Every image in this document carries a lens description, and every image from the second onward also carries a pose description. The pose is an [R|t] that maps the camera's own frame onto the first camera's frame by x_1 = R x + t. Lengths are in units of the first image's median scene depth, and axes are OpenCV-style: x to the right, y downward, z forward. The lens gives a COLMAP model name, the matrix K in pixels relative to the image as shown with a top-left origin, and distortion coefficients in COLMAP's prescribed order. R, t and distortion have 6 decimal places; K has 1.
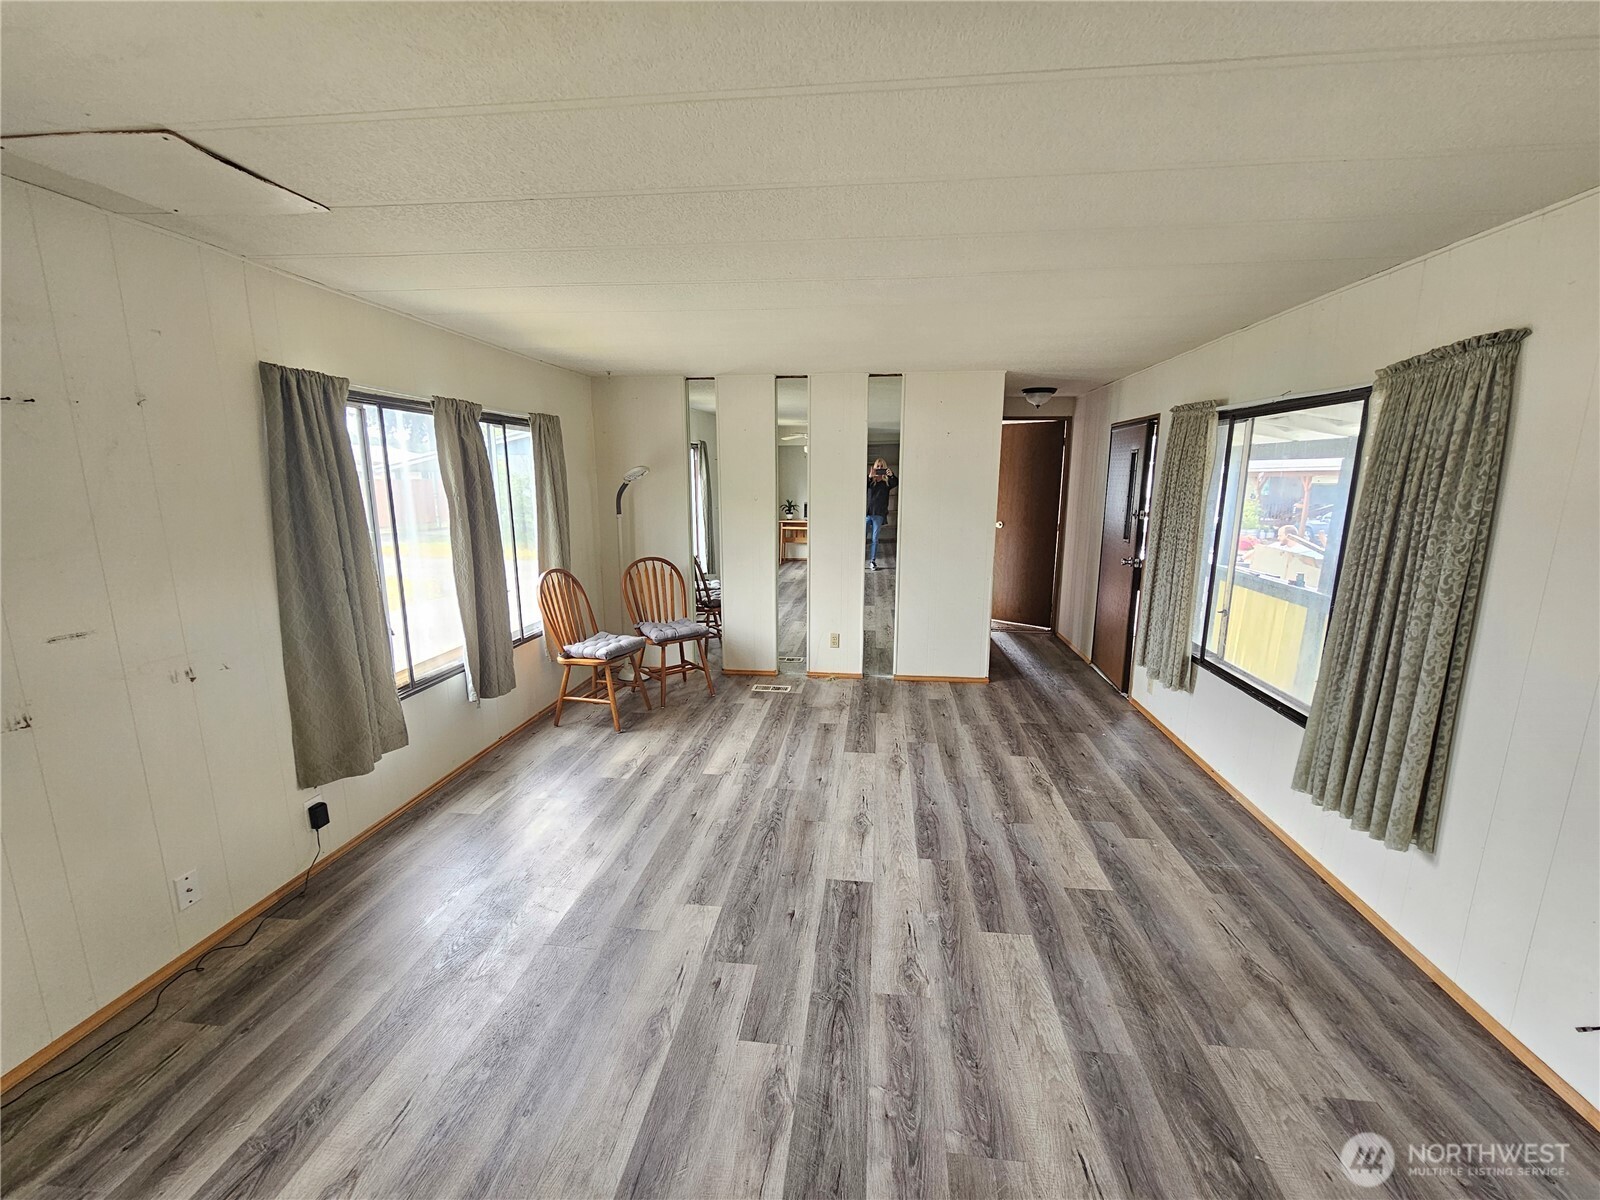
lens RADIAL K [[653.3, 0, 800.1], [0, 653.3, 611.2], [0, 0, 1]] dist [-0.008910, 0.000578]
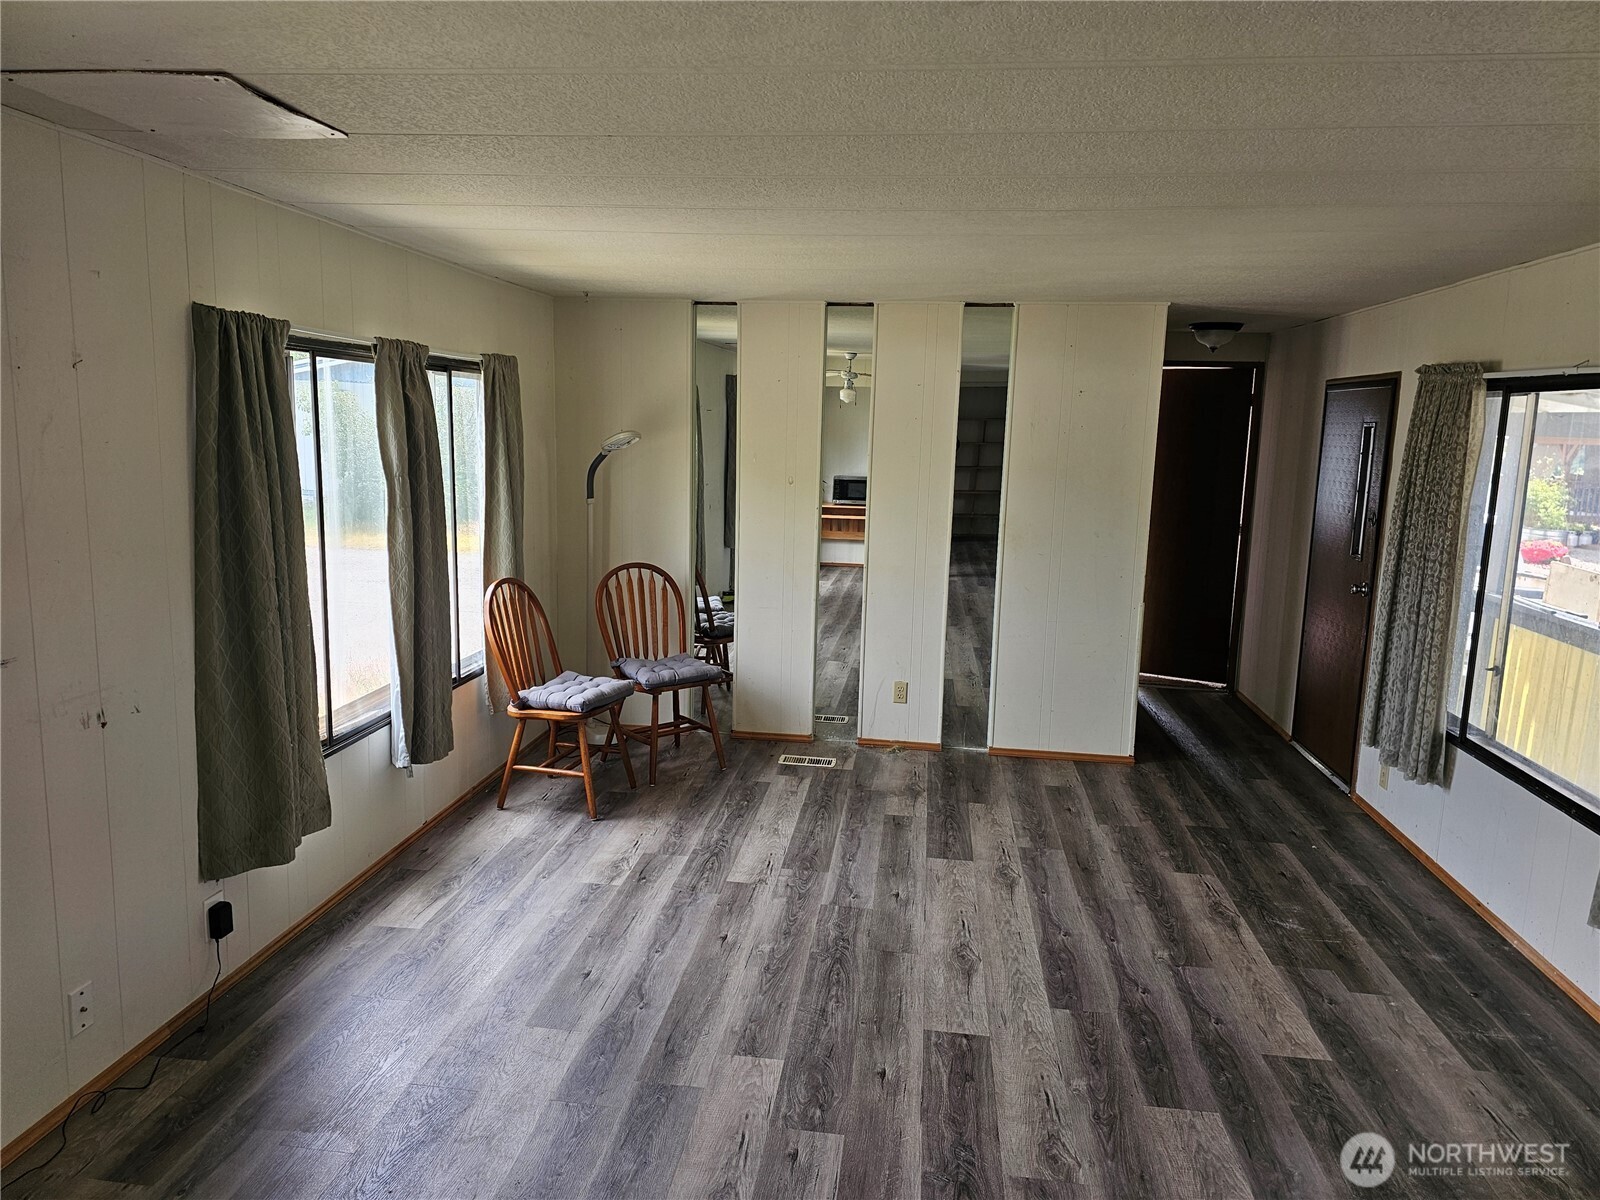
lens RADIAL K [[1072.2, 0, 780.2], [0, 1072.2, 593.6], [0, 0, 1]] dist [0.047873, -0.043373]
pose [[0.999511, 0.026771, -0.016158, -0.098823], [-0.027458, 0.998659, -0.043890, -0.009208], [0.014961, 0.044312, 0.998906, -0.183060]]
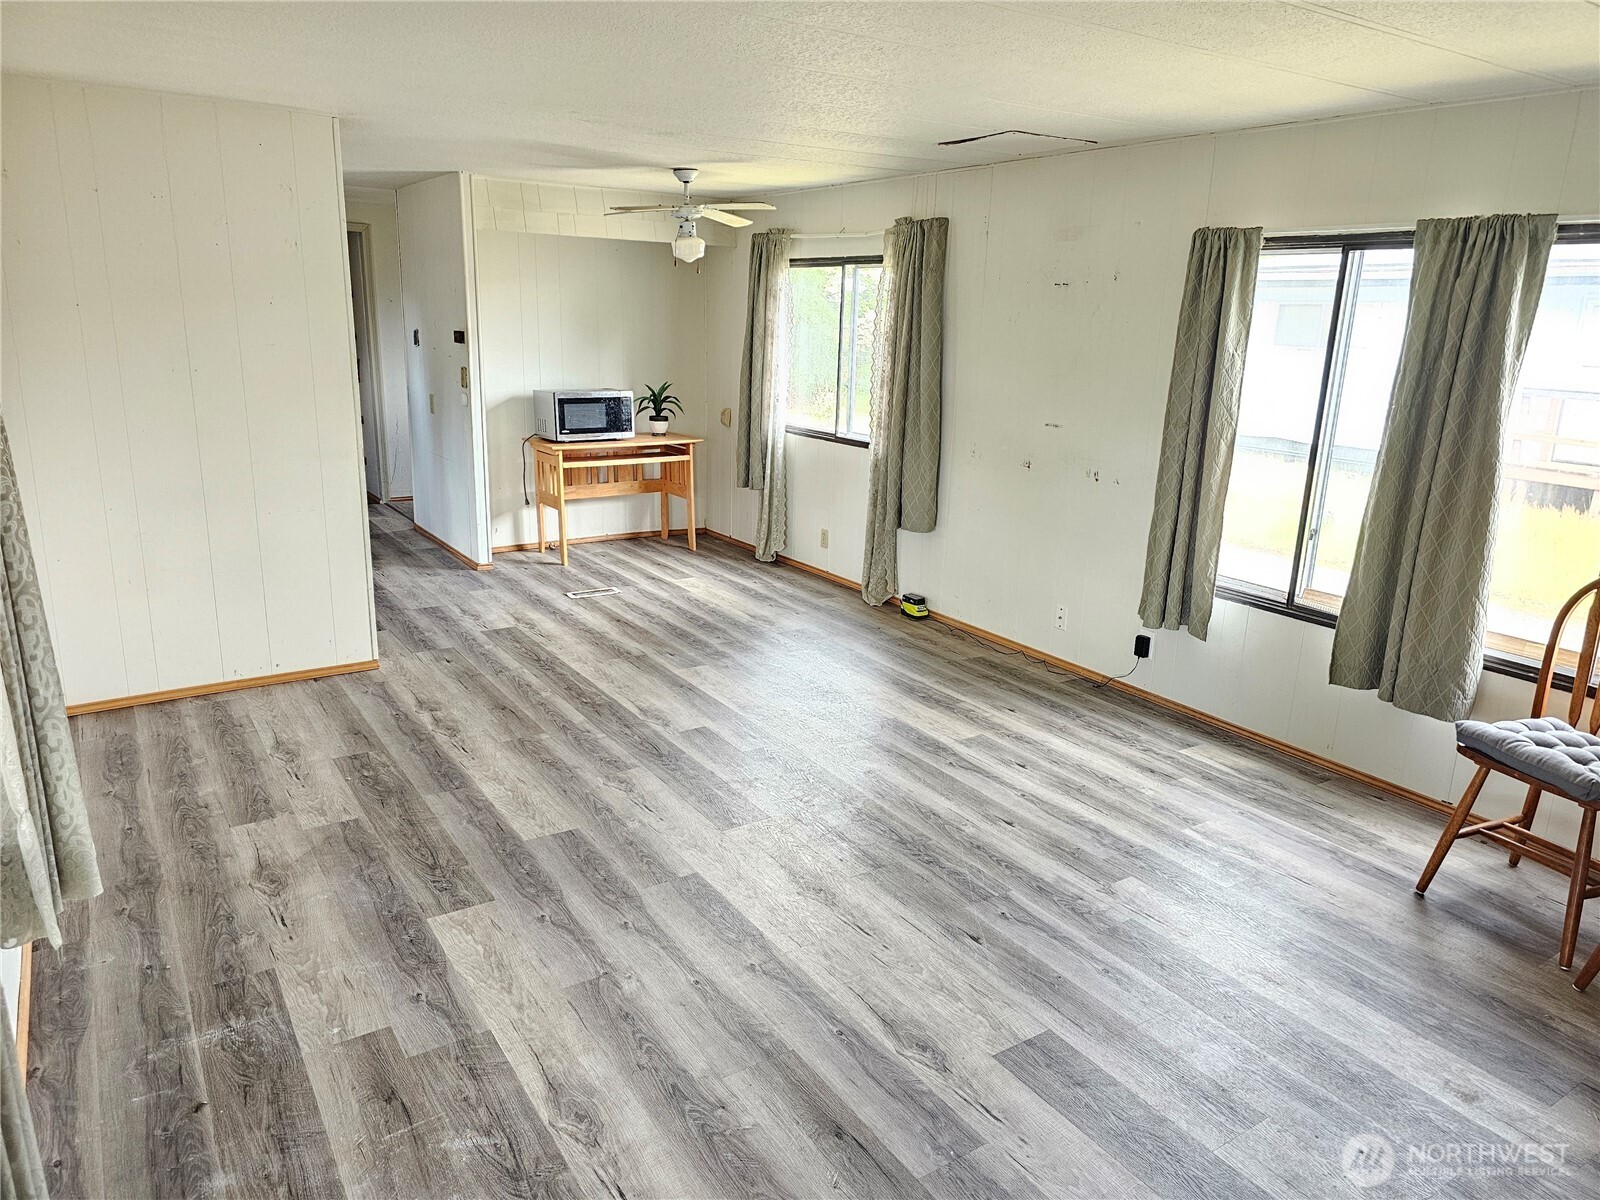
lens RADIAL K [[1072.2, 0, 805.5], [0, 1072.2, 593.7], [0, 0, 1]] dist [0.047873, -0.043373]
pose [[-0.760165, 0.139600, -0.634556, 0.735095], [-0.162820, 0.904553, 0.394048, -0.343740], [0.628998, 0.402860, -0.664880, 1.612981]]
